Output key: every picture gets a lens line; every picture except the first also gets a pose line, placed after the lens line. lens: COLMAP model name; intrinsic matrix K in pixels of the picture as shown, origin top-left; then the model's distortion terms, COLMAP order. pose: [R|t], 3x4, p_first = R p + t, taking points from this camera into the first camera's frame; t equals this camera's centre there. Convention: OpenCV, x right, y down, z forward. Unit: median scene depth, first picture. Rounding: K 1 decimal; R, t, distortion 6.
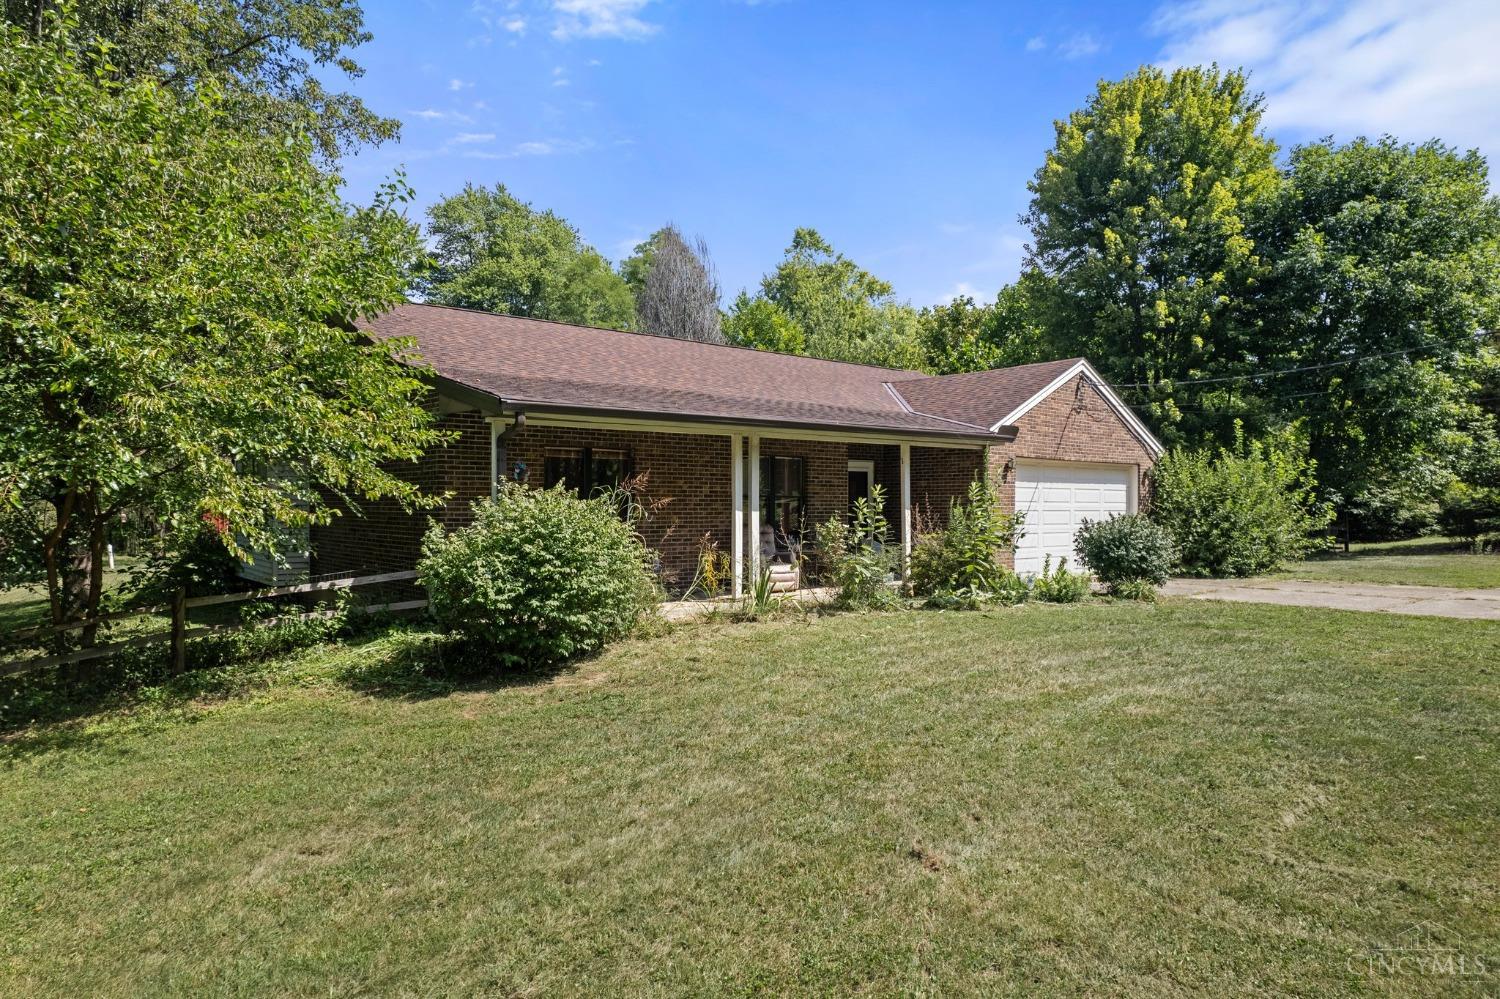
lens RADIAL K [[954.9, 0, 746.8], [0, 954.9, 502.1], [0, 0, 1]] dist [-0.065877, 0.056839]
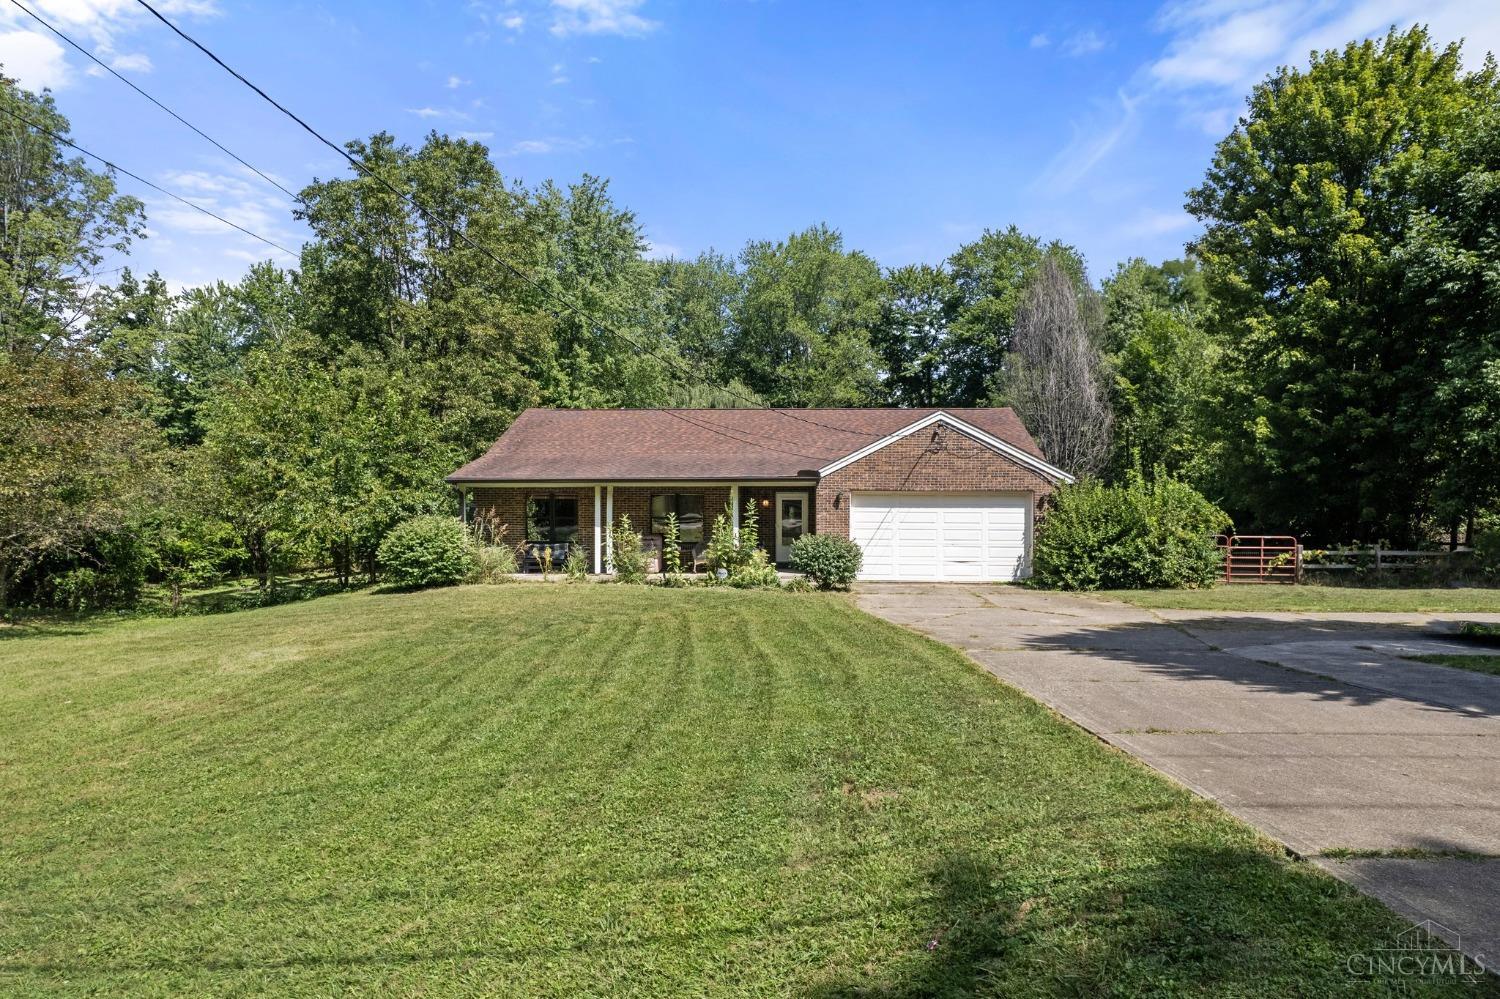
lens RADIAL K [[954.9, 0, 746.8], [0, 954.9, 502.1], [0, 0, 1]] dist [-0.065877, 0.056839]
pose [[0.716482, -0.003746, -0.697595, 0.746753], [-0.001322, 0.999976, -0.006728, -0.013397], [0.697604, 0.005743, 0.716461, -0.068433]]
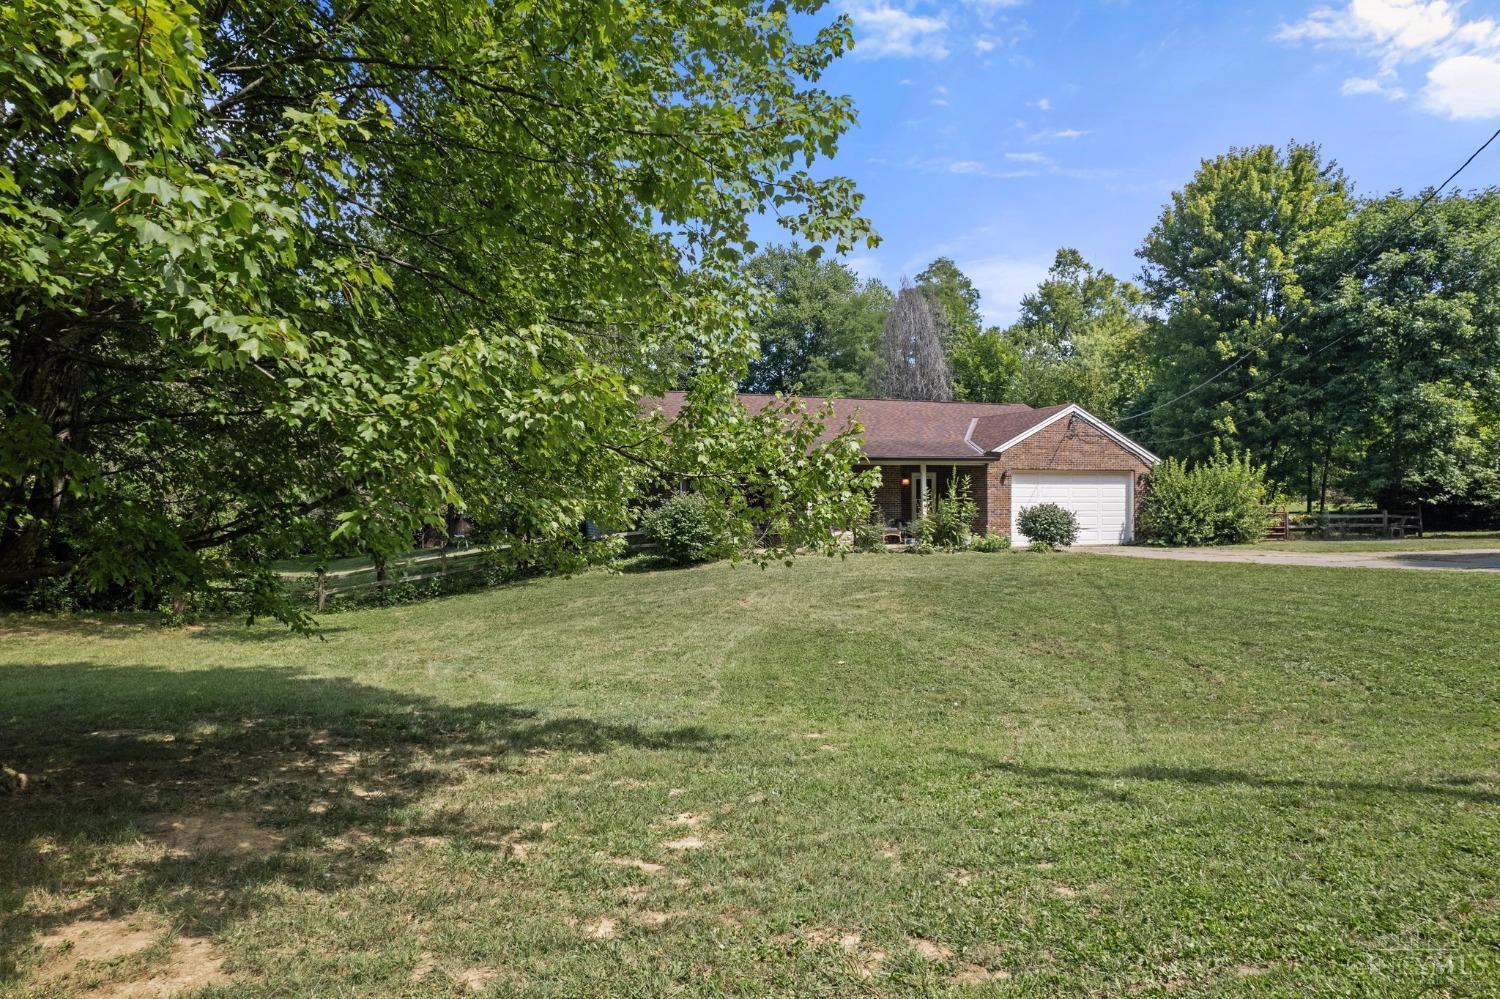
lens RADIAL K [[954.9, 0, 746.8], [0, 954.9, 502.1], [0, 0, 1]] dist [-0.065877, 0.056839]
pose [[0.937826, -0.006978, -0.347035, 0.274353], [0.007333, 0.999973, -0.000290, 0.003758], [0.347028, -0.002273, 0.937852, -0.443631]]
